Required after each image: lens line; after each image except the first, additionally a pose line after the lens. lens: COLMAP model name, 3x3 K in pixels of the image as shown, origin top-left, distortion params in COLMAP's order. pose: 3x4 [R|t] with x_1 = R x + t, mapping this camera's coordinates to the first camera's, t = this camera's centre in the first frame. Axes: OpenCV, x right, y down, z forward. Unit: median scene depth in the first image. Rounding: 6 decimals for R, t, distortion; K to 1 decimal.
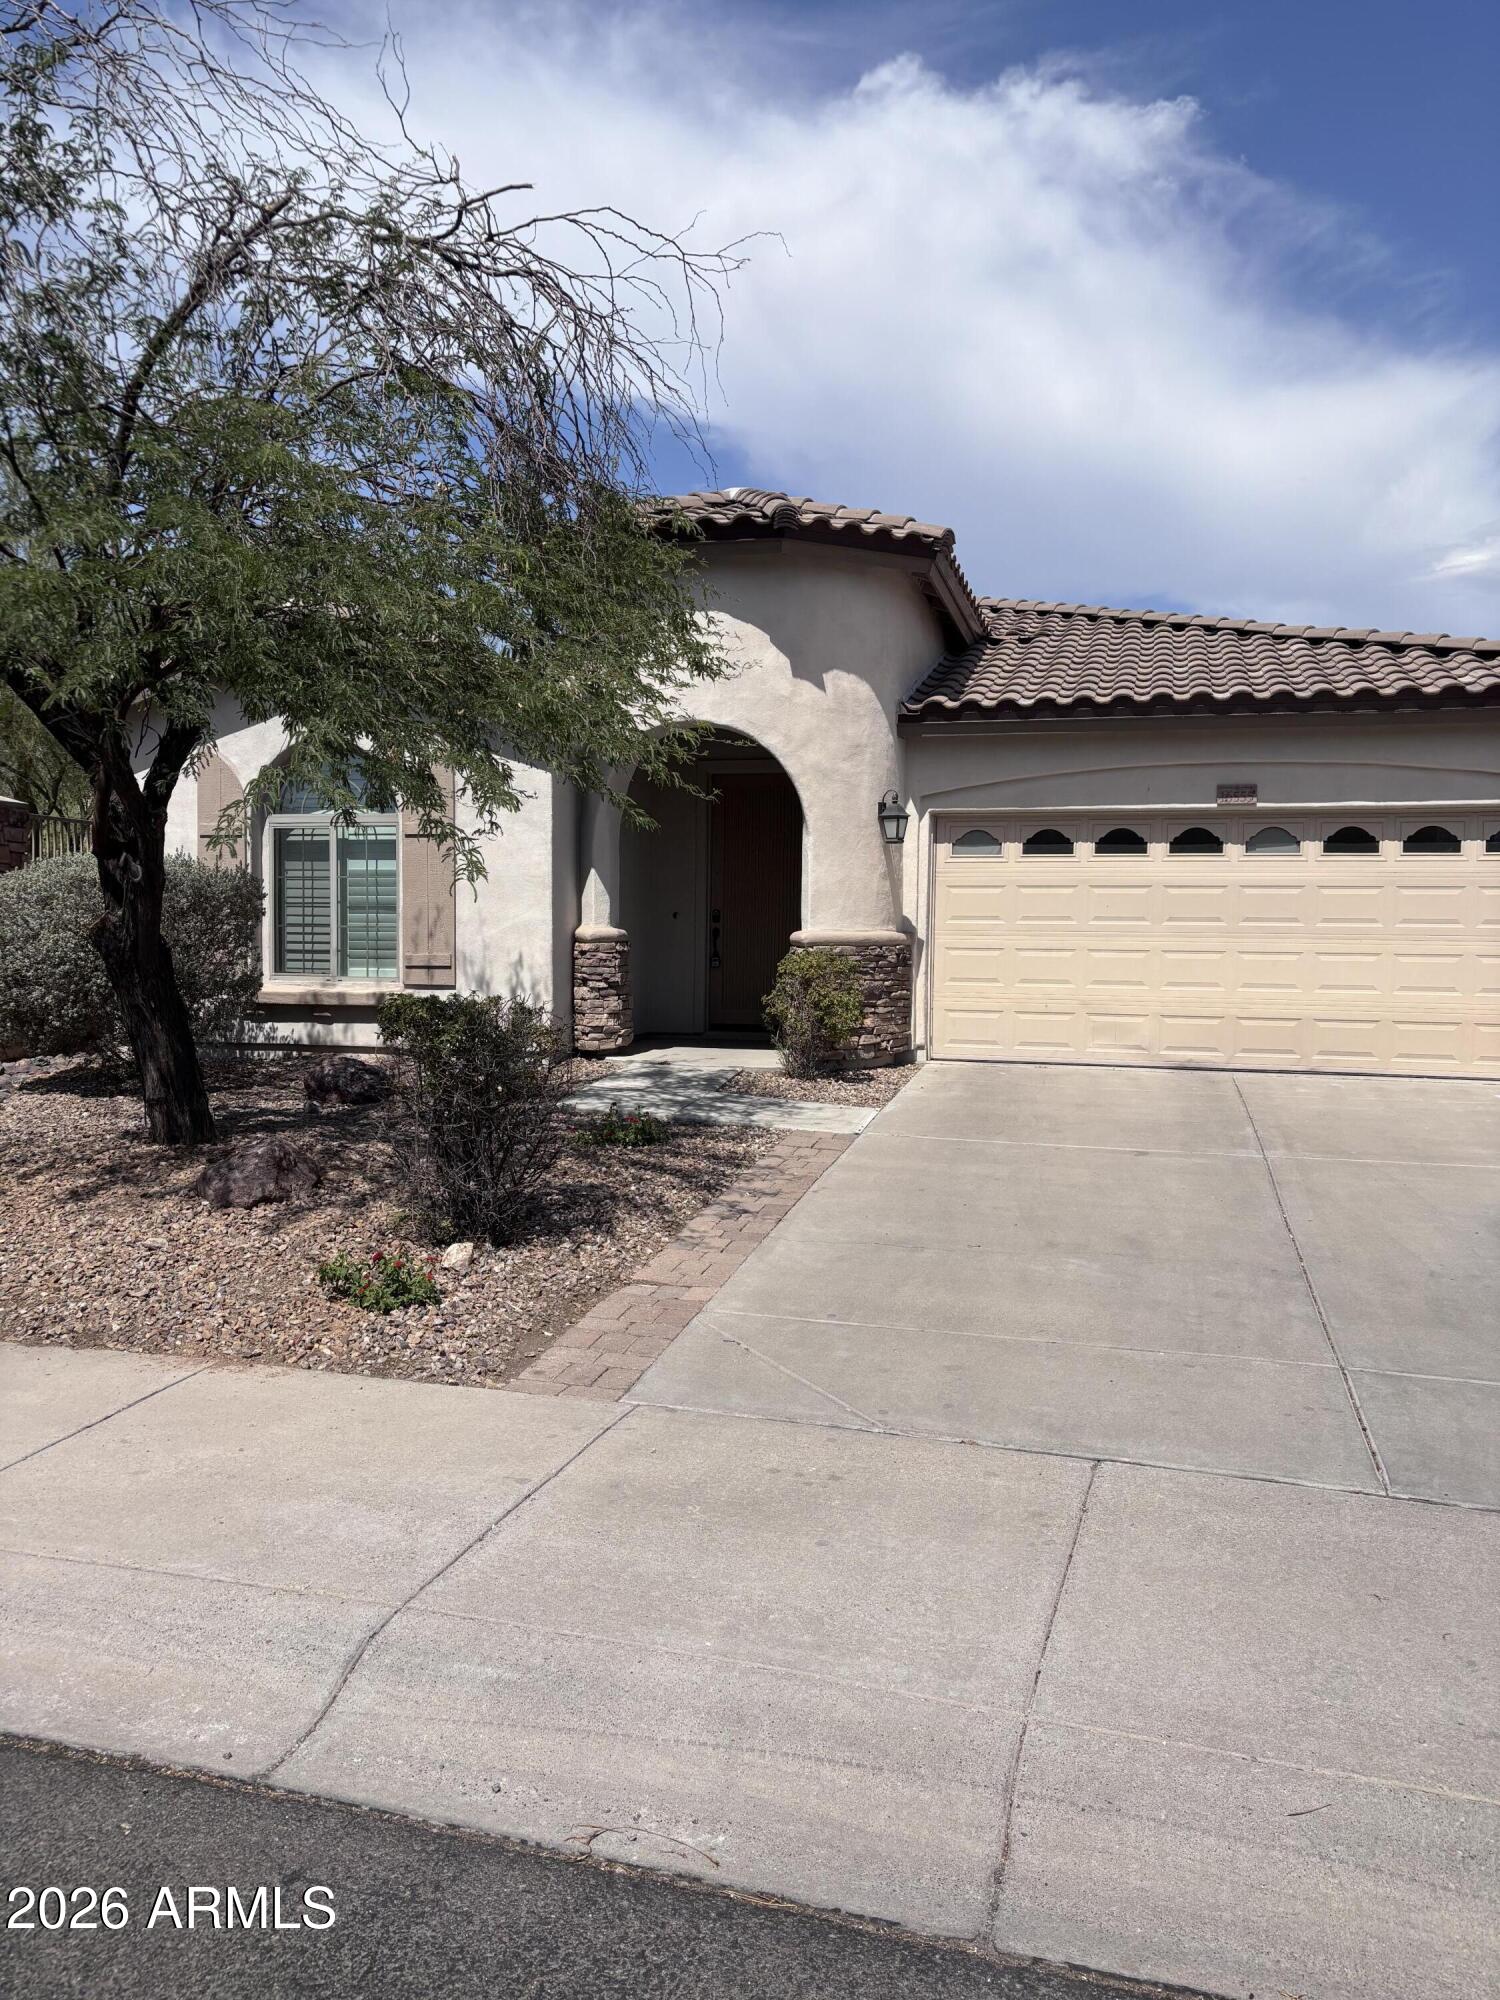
lens RADIAL K [[1515.4, 0, 750.8], [0, 1515.4, 1001.6], [0, 0, 1]] dist [0.001828, -0.000245]
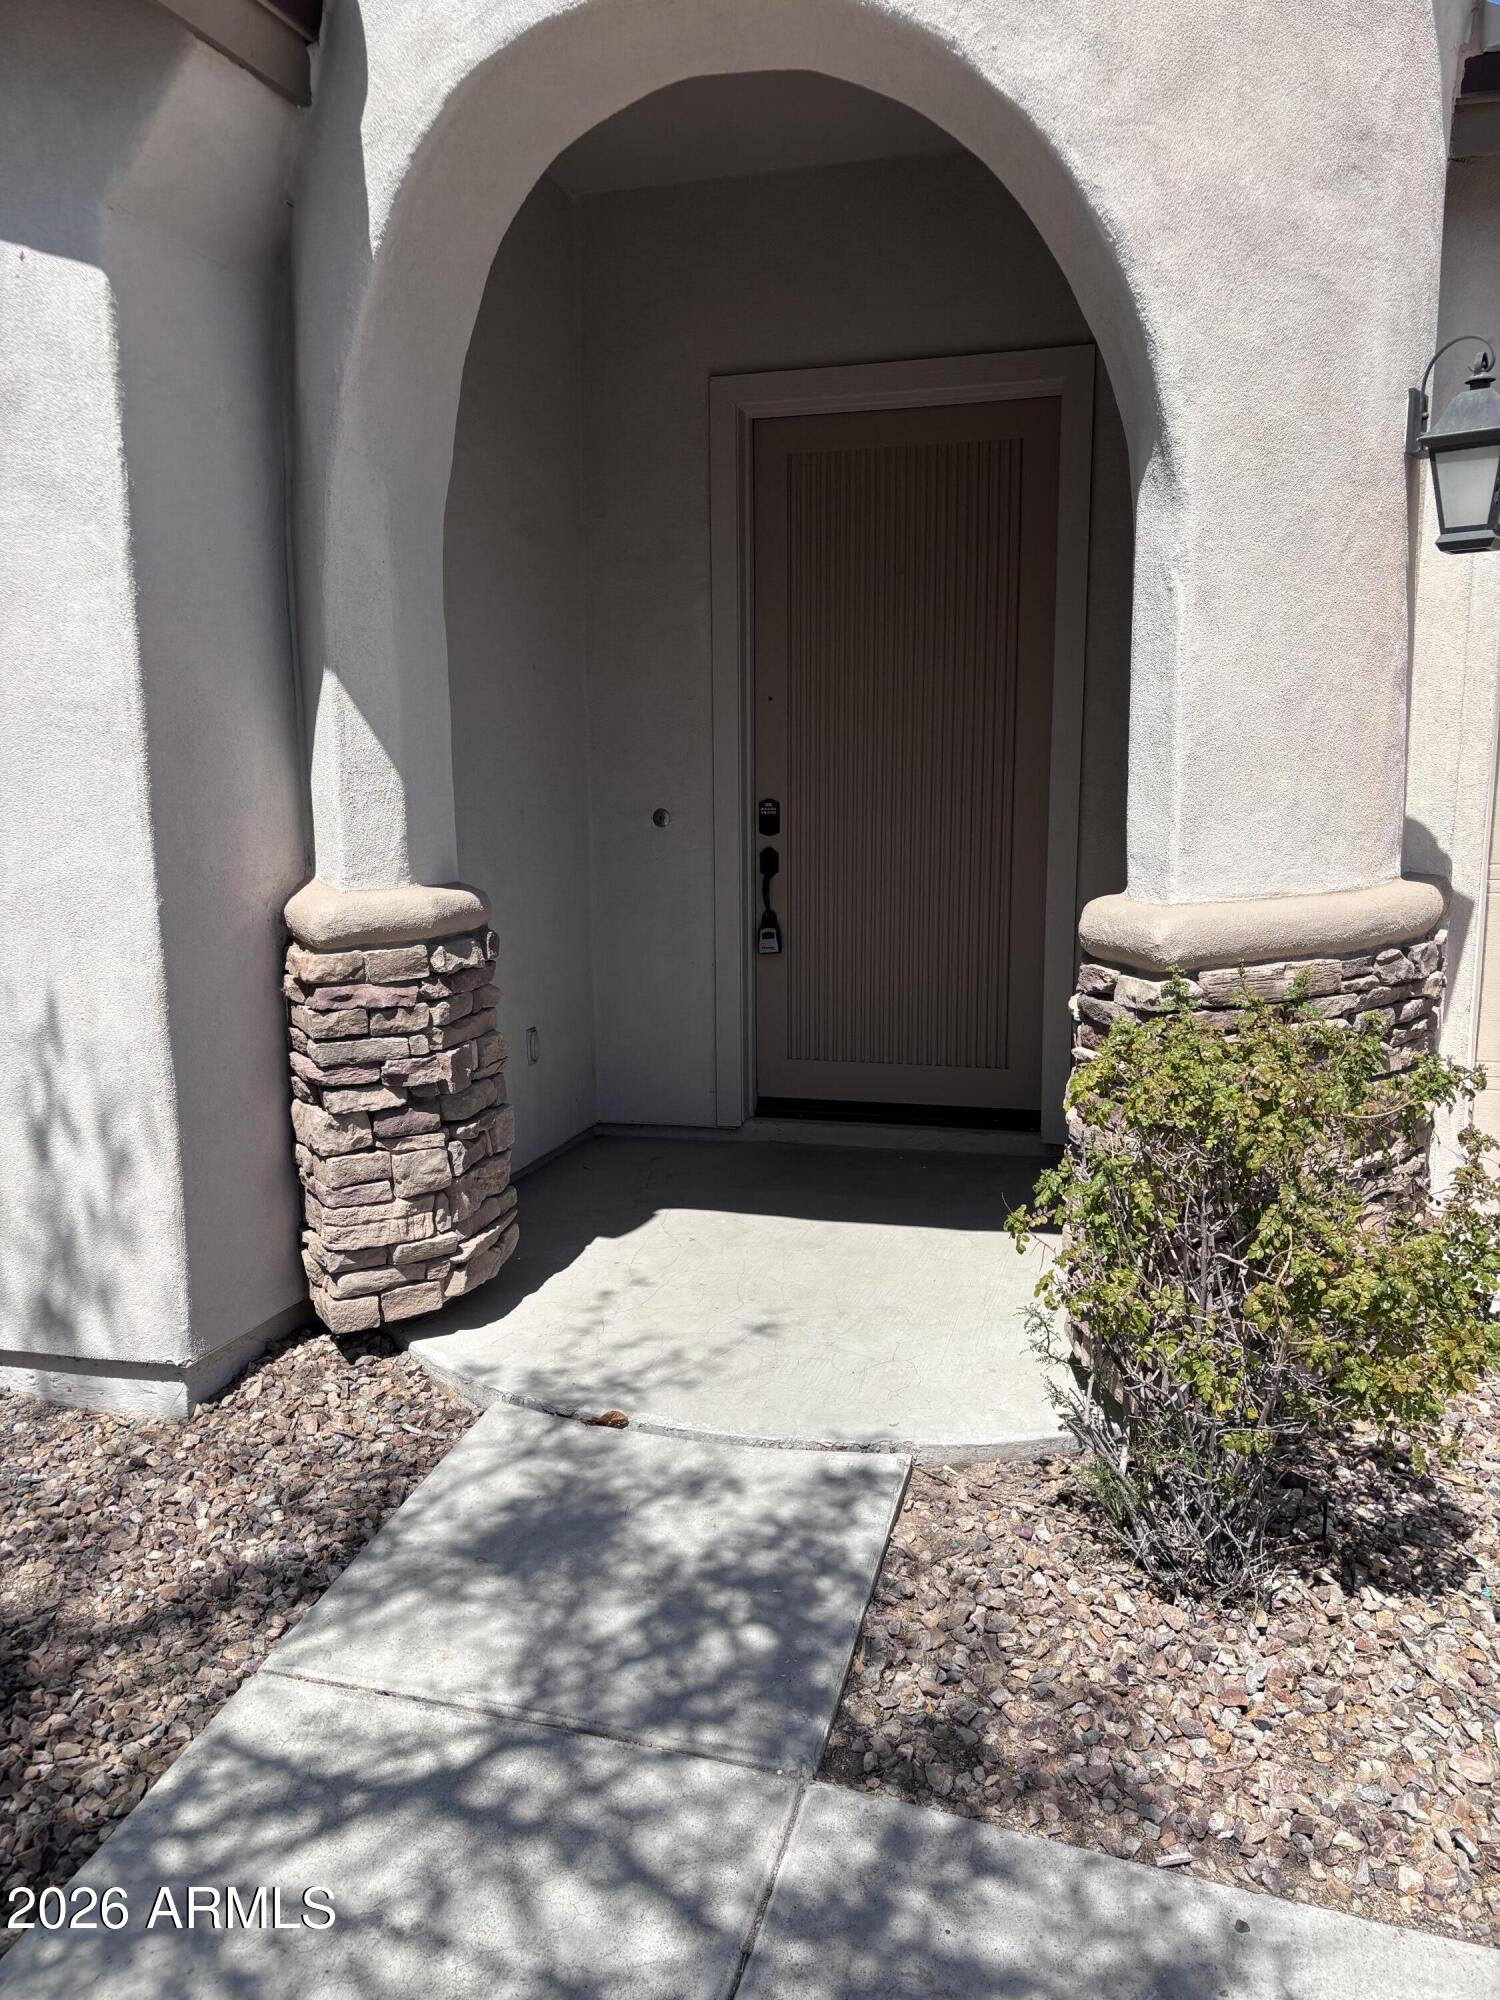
lens RADIAL K [[1515.4, 0, 744.3], [0, 1515.4, 998.5], [0, 0, 1]] dist [0.001828, -0.000245]
pose [[0.999634, -0.016720, -0.021269, -0.025637], [0.018502, 0.996077, 0.086538, -0.052234], [0.019739, -0.086900, 0.996021, 0.727094]]
